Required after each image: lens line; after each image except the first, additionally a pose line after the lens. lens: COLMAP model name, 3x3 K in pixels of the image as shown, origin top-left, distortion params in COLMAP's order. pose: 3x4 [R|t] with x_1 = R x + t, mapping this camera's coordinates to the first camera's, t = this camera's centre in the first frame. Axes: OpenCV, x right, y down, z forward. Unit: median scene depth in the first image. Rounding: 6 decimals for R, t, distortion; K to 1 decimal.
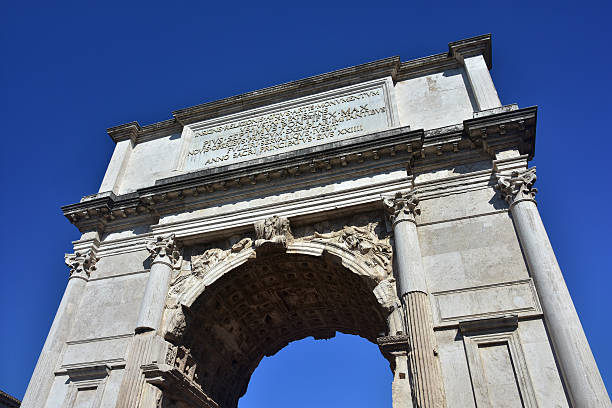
lens RADIAL K [[502.0, 0, 307.3], [0, 502.0, 201.0], [0, 0, 1]] dist [-0.017128, 0.006989]
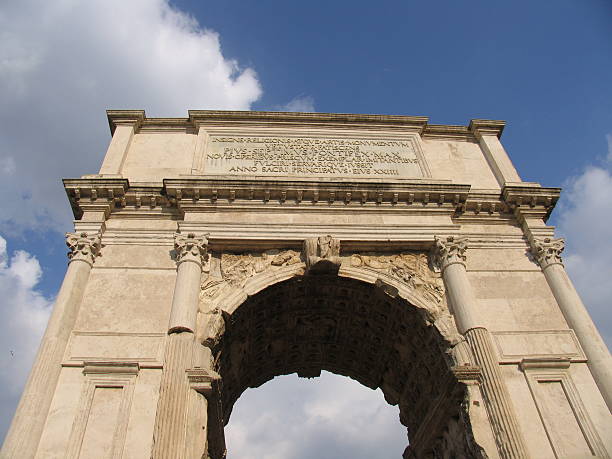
lens RADIAL K [[512.8, 0, 301.4], [0, 512.8, 221.8], [0, 0, 1]] dist [-0.139251, 0.090618]
pose [[0.935695, 0.213136, 0.281155, -0.396378], [-0.185223, 0.975007, -0.122696, 0.134518], [-0.300279, 0.062730, 0.951787, 0.081551]]
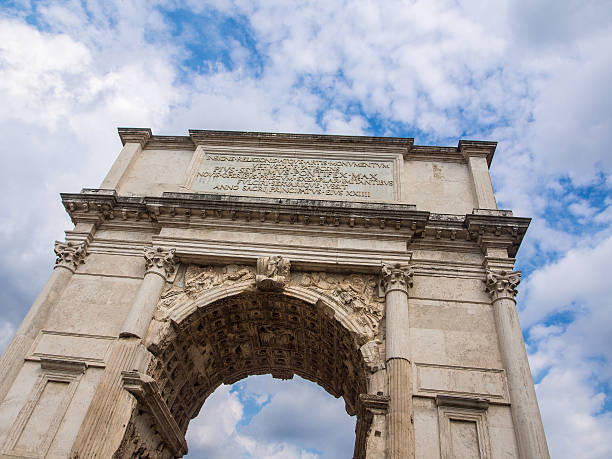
lens RADIAL K [[482.8, 0, 307.3], [0, 482.8, 227.9], [0, 0, 1]] dist [0.001308, -0.013396]
pose [[0.960764, 0.247760, 0.124686, -0.149177], [-0.243910, 0.968730, -0.045494, 0.003627], [-0.132059, 0.013297, 0.991153, -0.010548]]
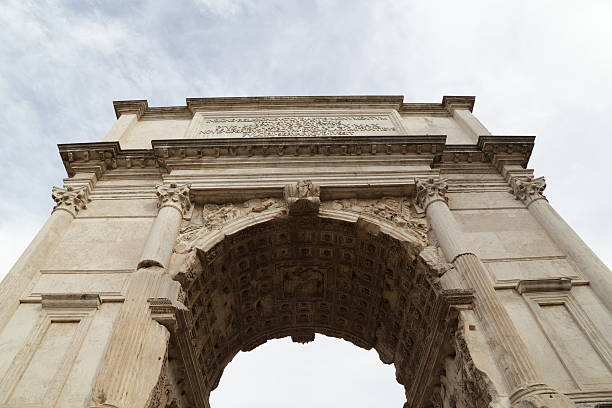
lens RADIAL K [[414.3, 0, 306.4], [0, 414.3, 200.0], [0, 0, 1]] dist [-0.109728, 0.050725]
pose [[0.952867, 0.207390, 0.221437, -0.238286], [-0.146301, 0.953509, -0.263471, 0.279119], [-0.265783, 0.218656, 0.938908, 0.258012]]
